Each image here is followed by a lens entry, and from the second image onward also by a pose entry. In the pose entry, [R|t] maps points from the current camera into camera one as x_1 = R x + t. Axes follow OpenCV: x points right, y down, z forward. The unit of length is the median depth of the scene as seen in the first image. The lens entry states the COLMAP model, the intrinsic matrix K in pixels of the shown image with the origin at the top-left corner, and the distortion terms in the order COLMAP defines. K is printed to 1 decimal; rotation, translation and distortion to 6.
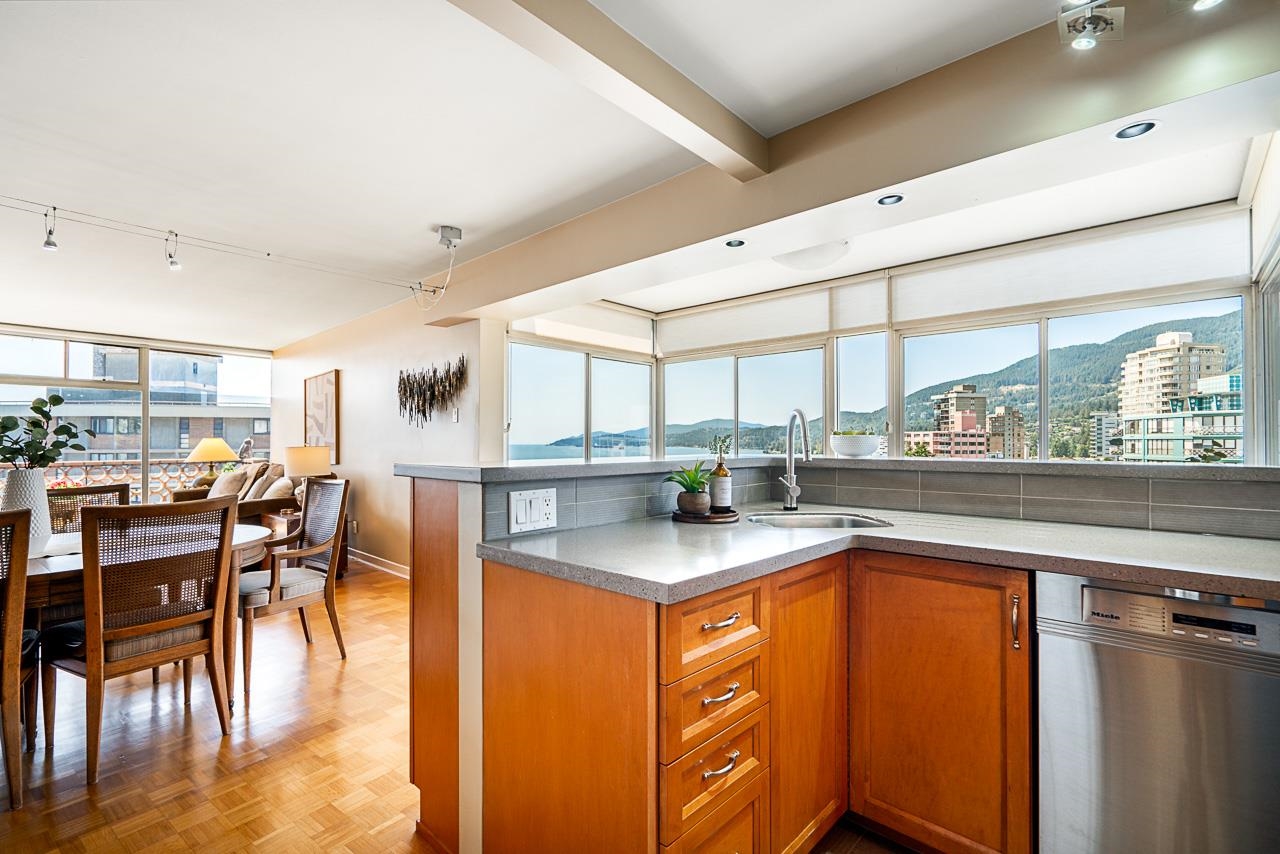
lens RADIAL K [[582.2, 0, 636.7], [0, 582.2, 437.0], [0, 0, 1]] dist [-0.003933, 0.000970]
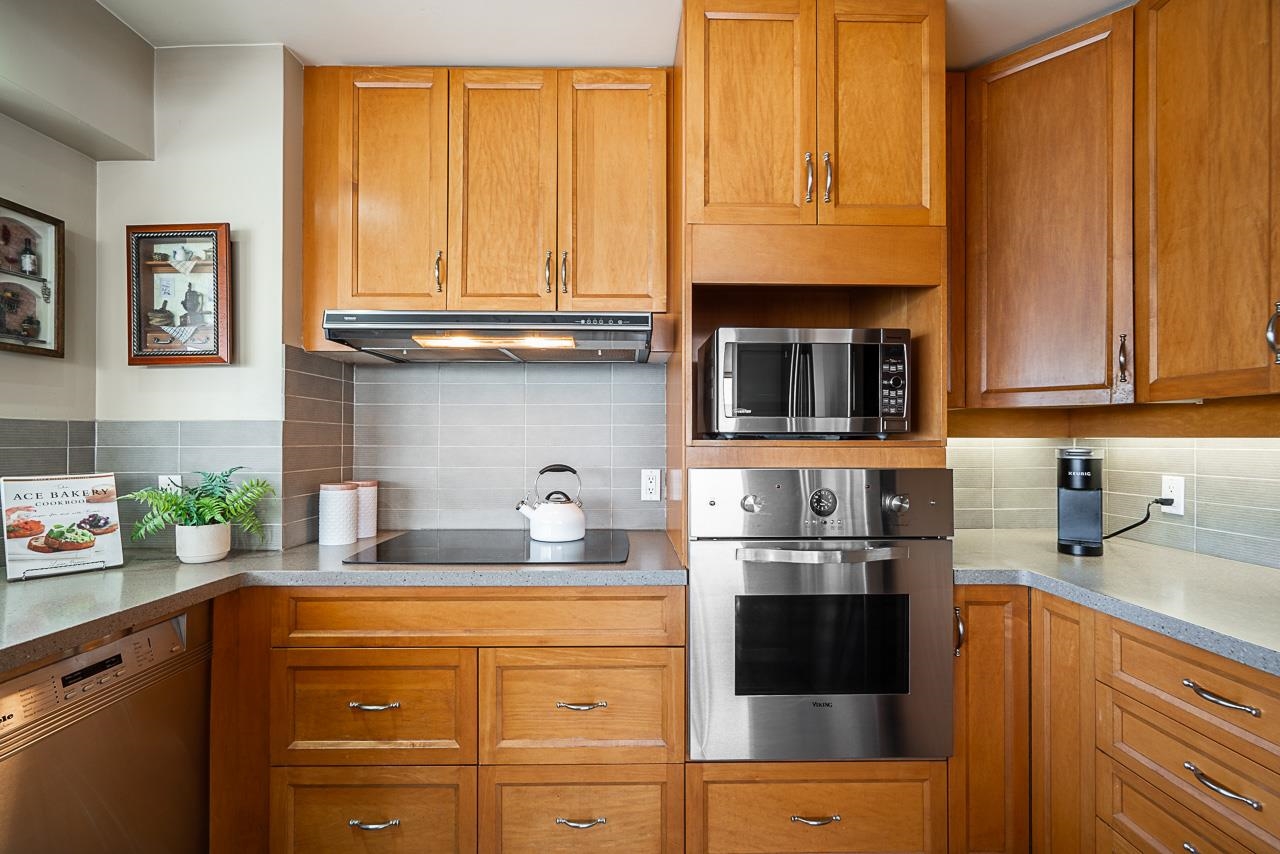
lens RADIAL K [[582.2, 0, 636.7], [0, 582.2, 437.0], [0, 0, 1]] dist [-0.003933, 0.000970]
pose [[-0.687075, 0.003282, 0.726579, -0.126702], [-0.006104, 0.999928, -0.010289, -0.021772], [-0.726561, -0.011504, -0.687006, 0.430251]]
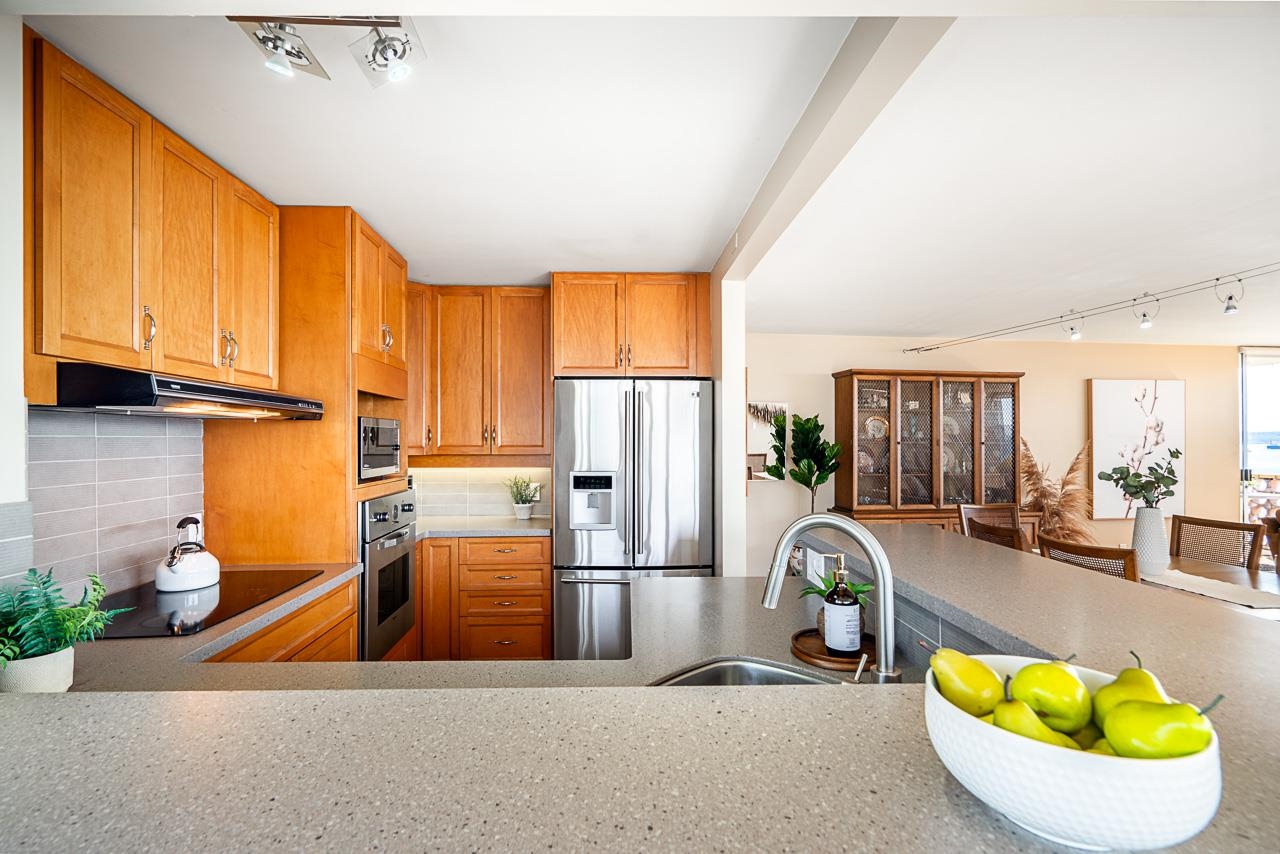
lens RADIAL K [[582.2, 0, 636.7], [0, 582.2, 437.0], [0, 0, 1]] dist [-0.003933, 0.000970]
pose [[-0.685470, -0.000796, -0.728100, 0.594466], [0.009112, 0.999912, -0.009671, -0.086047], [0.728044, -0.013264, -0.685402, 0.949506]]
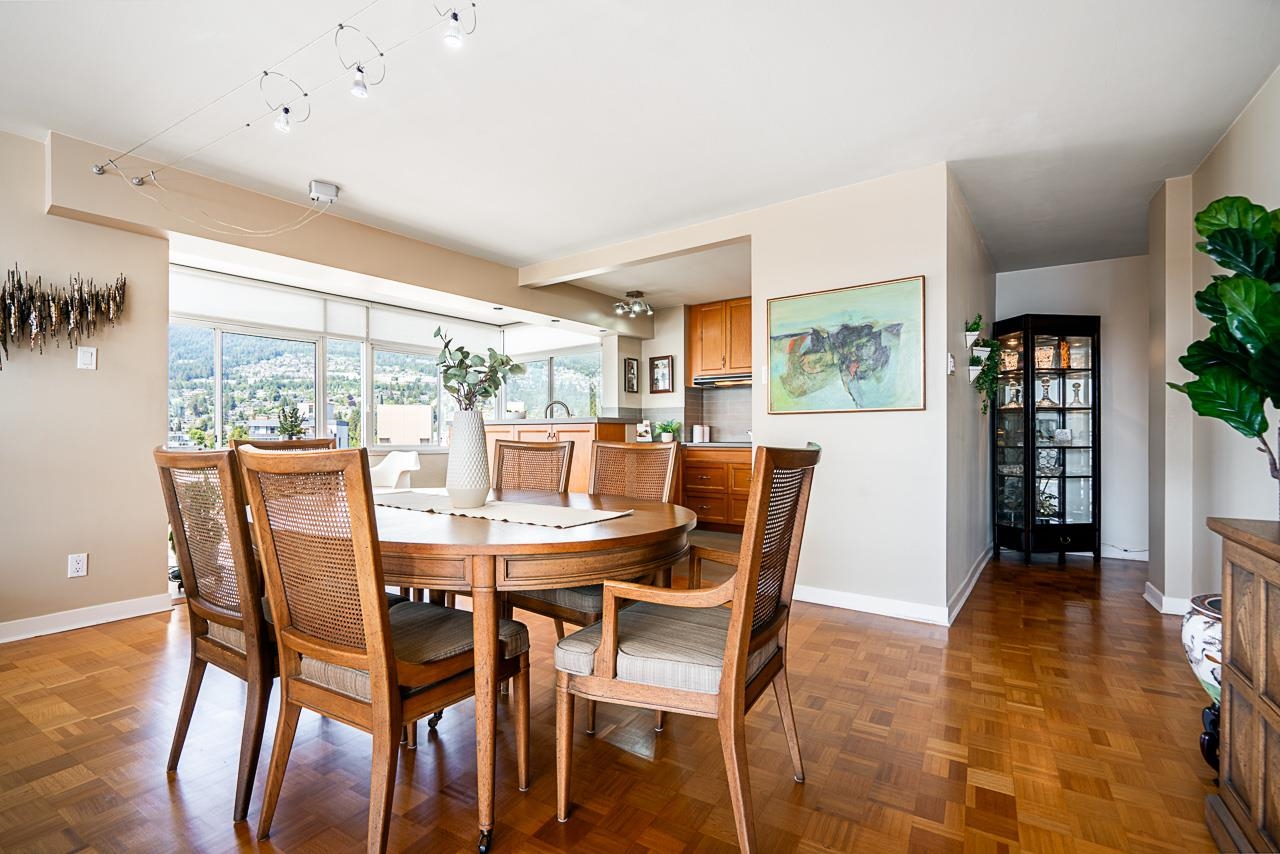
lens RADIAL K [[591.7, 0, 629.8], [0, 591.7, 436.5], [0, 0, 1]] dist [0.000643, 0.000591]
pose [[-0.122445, -0.000677, 0.992475, -1.699581], [-0.006244, 0.999981, -0.000088, 0.074852], [-0.992456, -0.006208, -0.122446, 0.774929]]
